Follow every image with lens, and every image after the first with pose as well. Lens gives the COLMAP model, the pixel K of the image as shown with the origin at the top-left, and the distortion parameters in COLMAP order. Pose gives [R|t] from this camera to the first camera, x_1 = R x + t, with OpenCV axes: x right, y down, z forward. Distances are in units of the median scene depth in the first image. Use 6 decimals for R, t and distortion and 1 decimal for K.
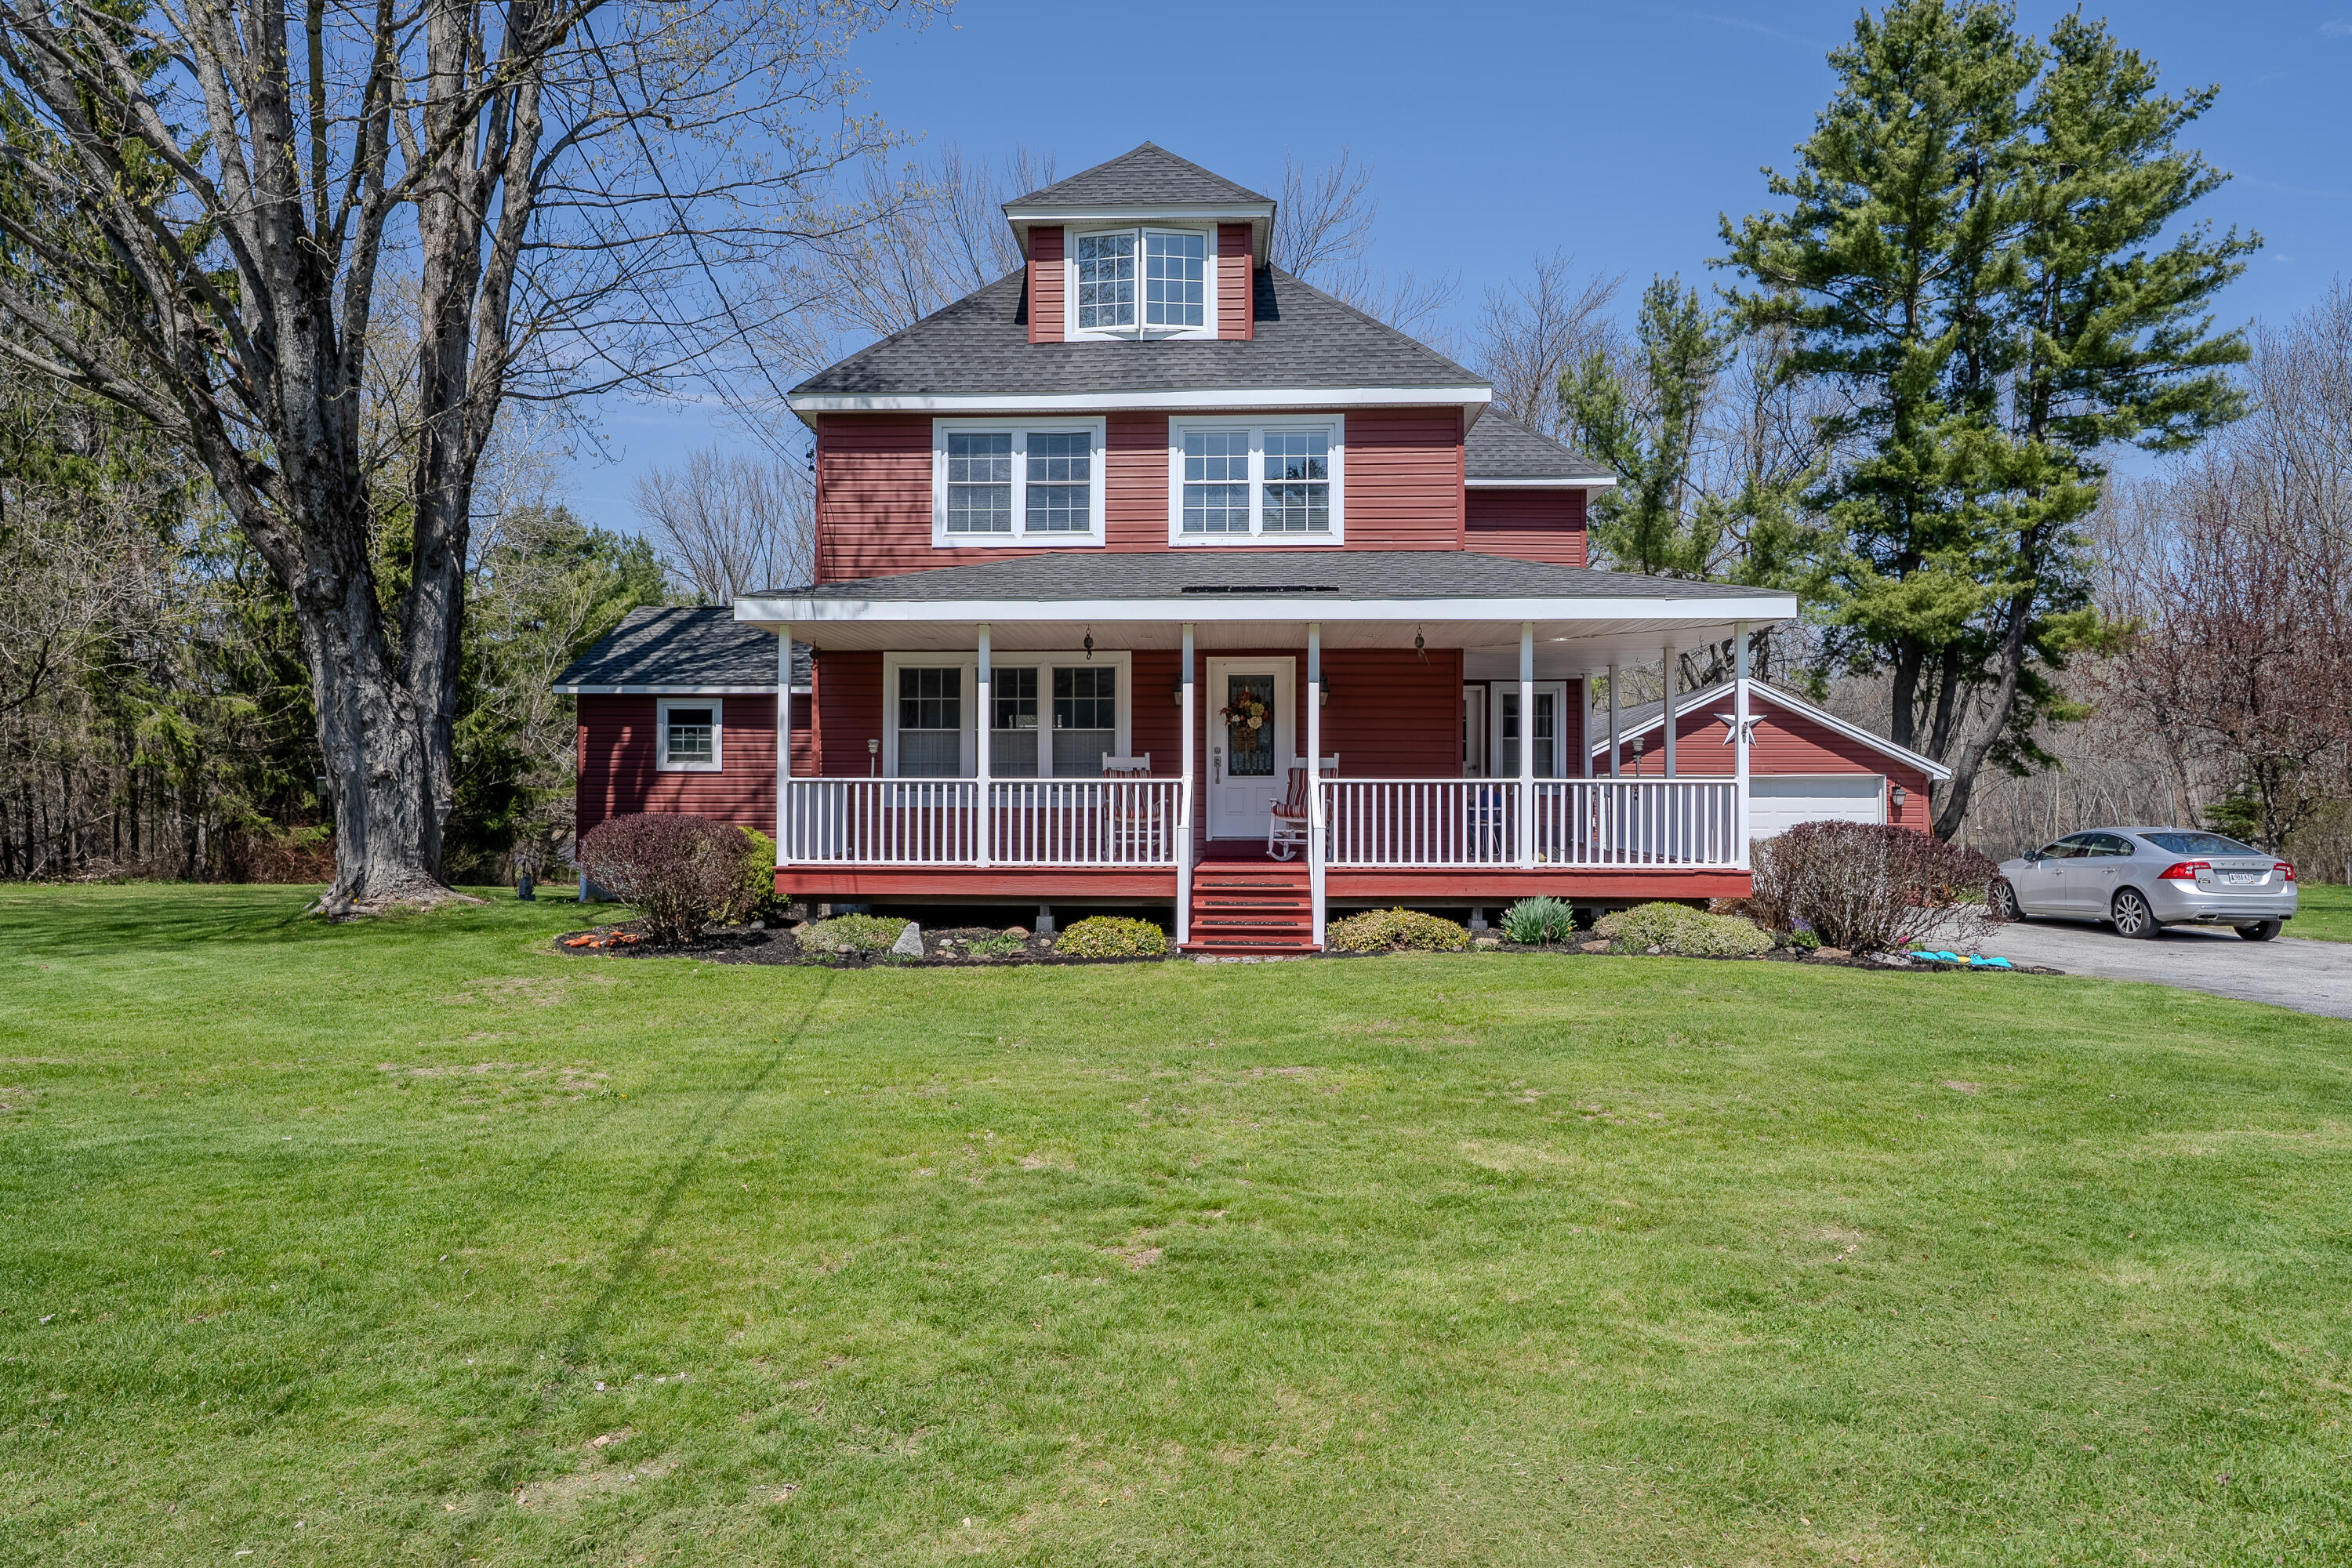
lens RADIAL K [[1424.0, 0, 1176.0], [0, 1424.0, 784.0], [0, 0, 1]] dist [-0.000776, -0.000404]
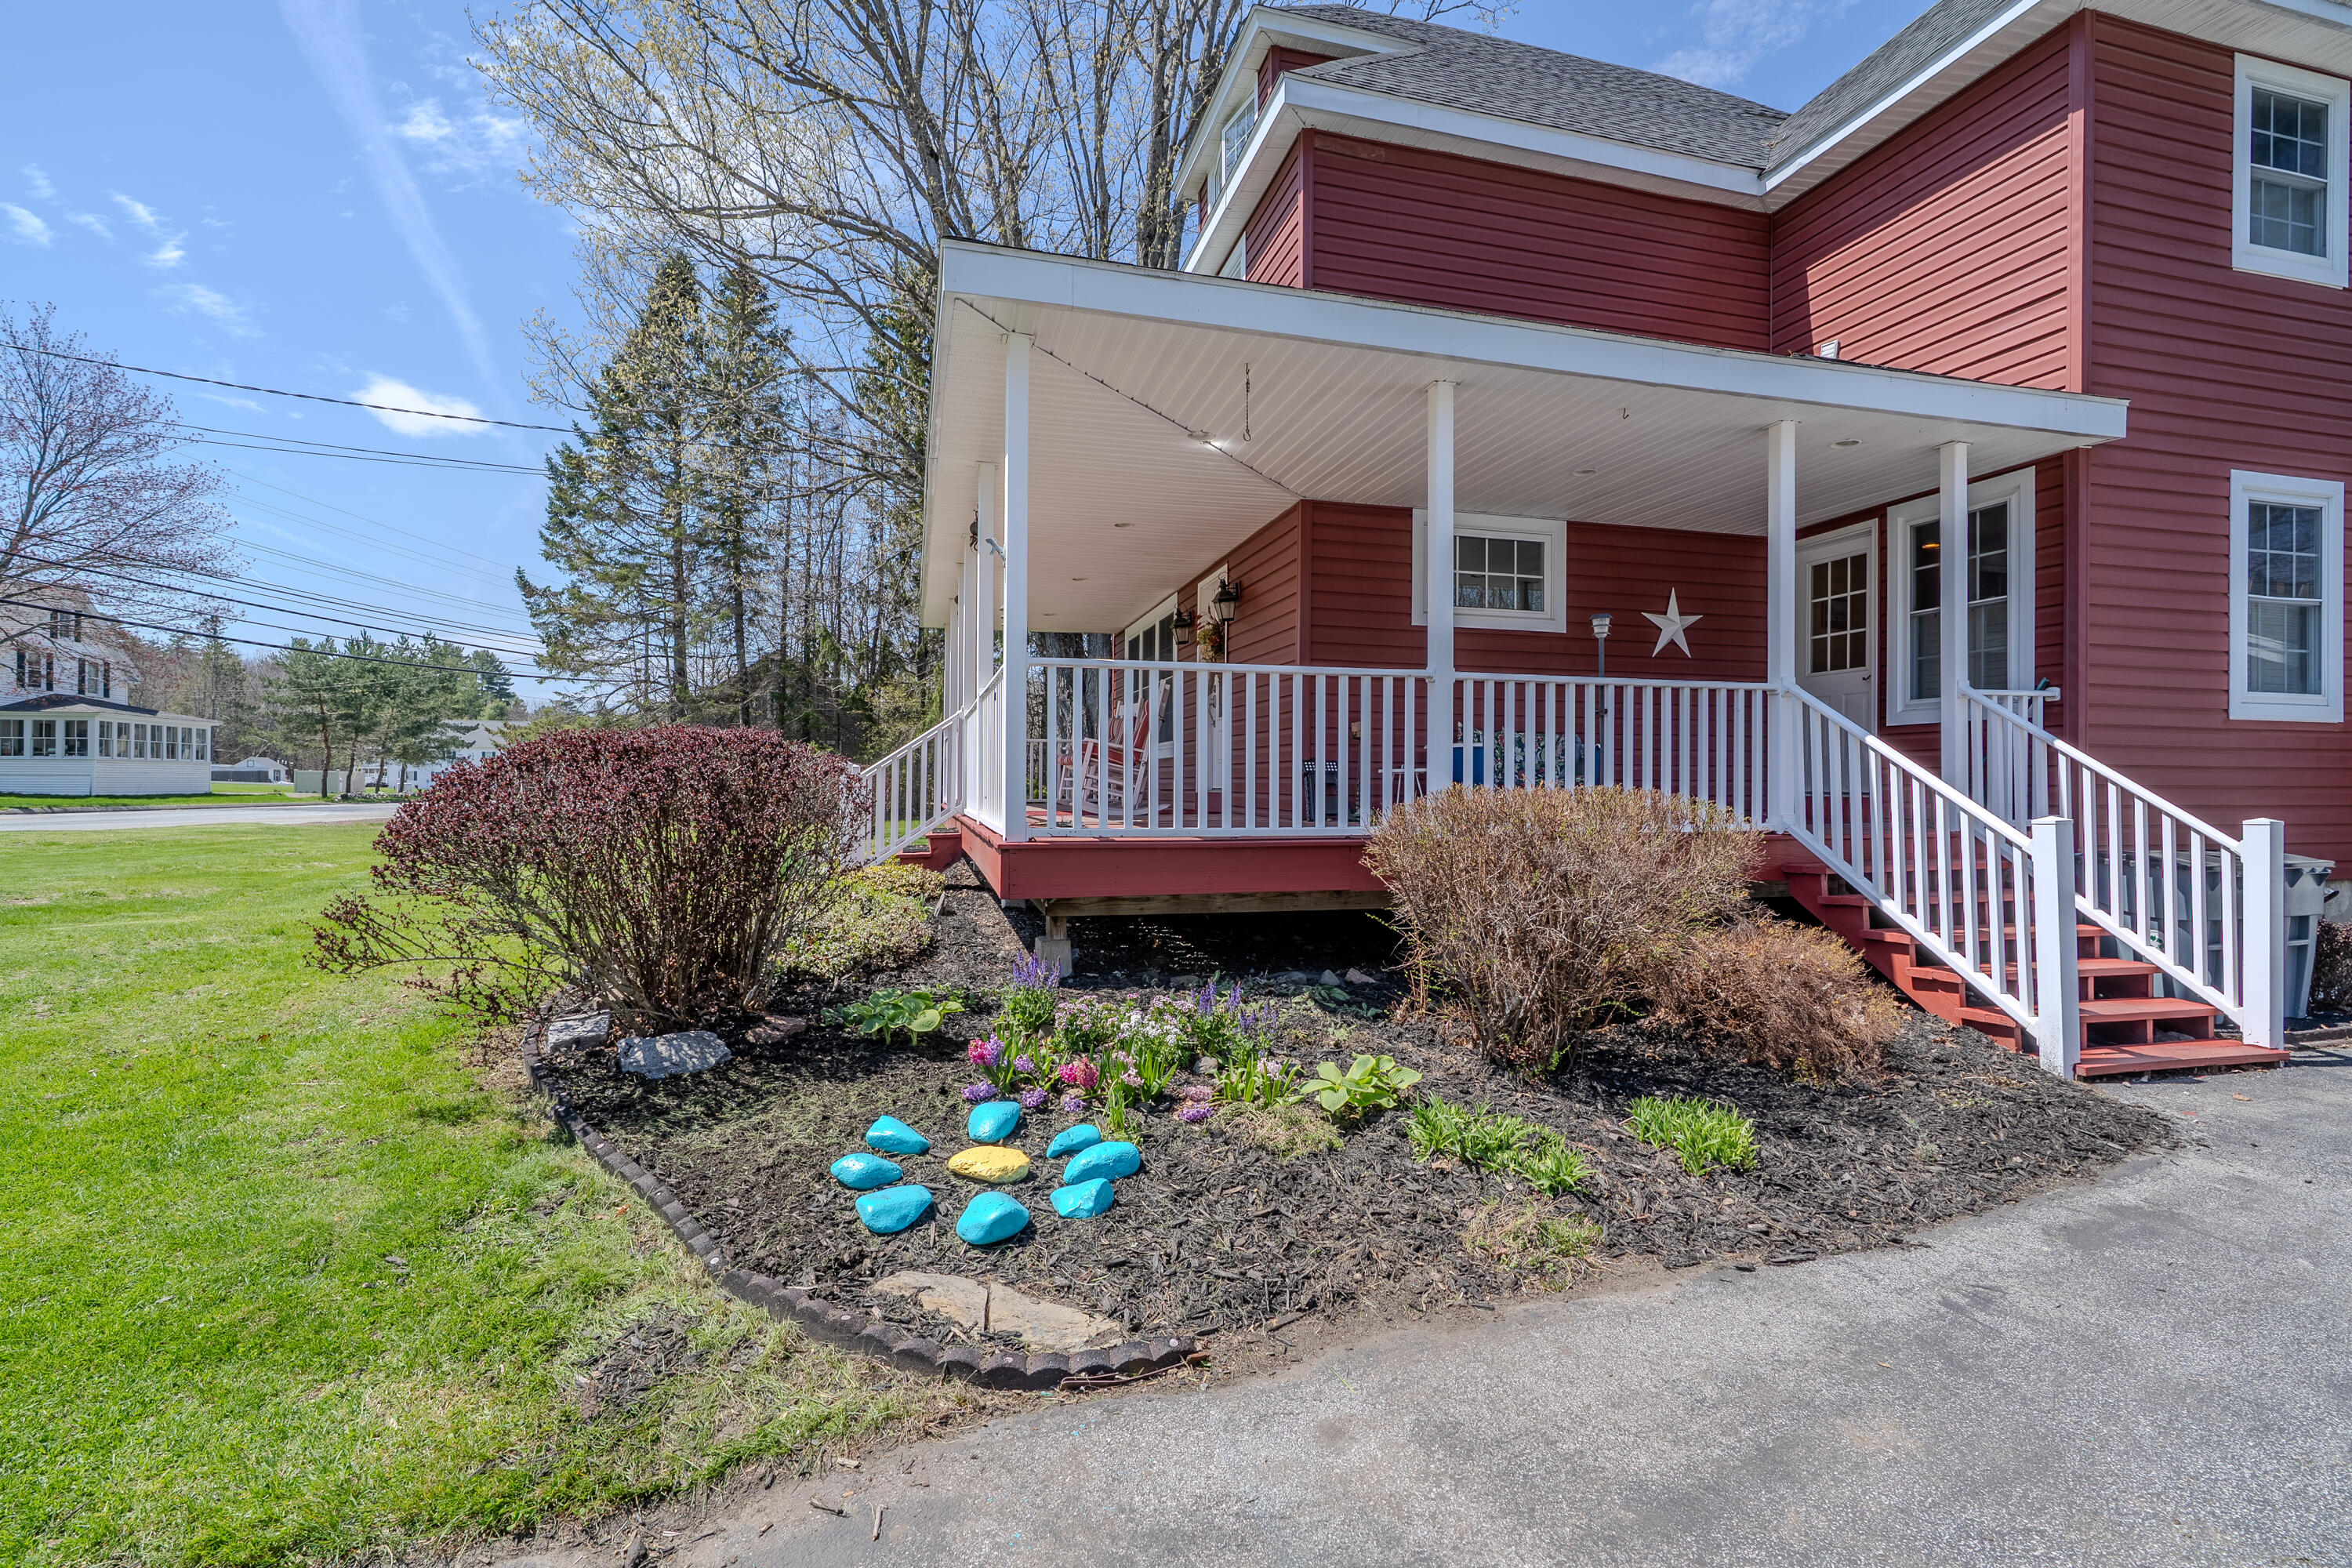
lens RADIAL K [[1092.7, 0, 1176.0], [0, 1092.7, 784.0], [0, 0, 1]] dist [-0.001142, 0.000032]
pose [[0.321274, -0.013978, -0.946883, 0.636160], [0.017467, 0.999808, -0.008833, 0.034184], [0.946825, -0.013702, 0.321457, 0.778094]]
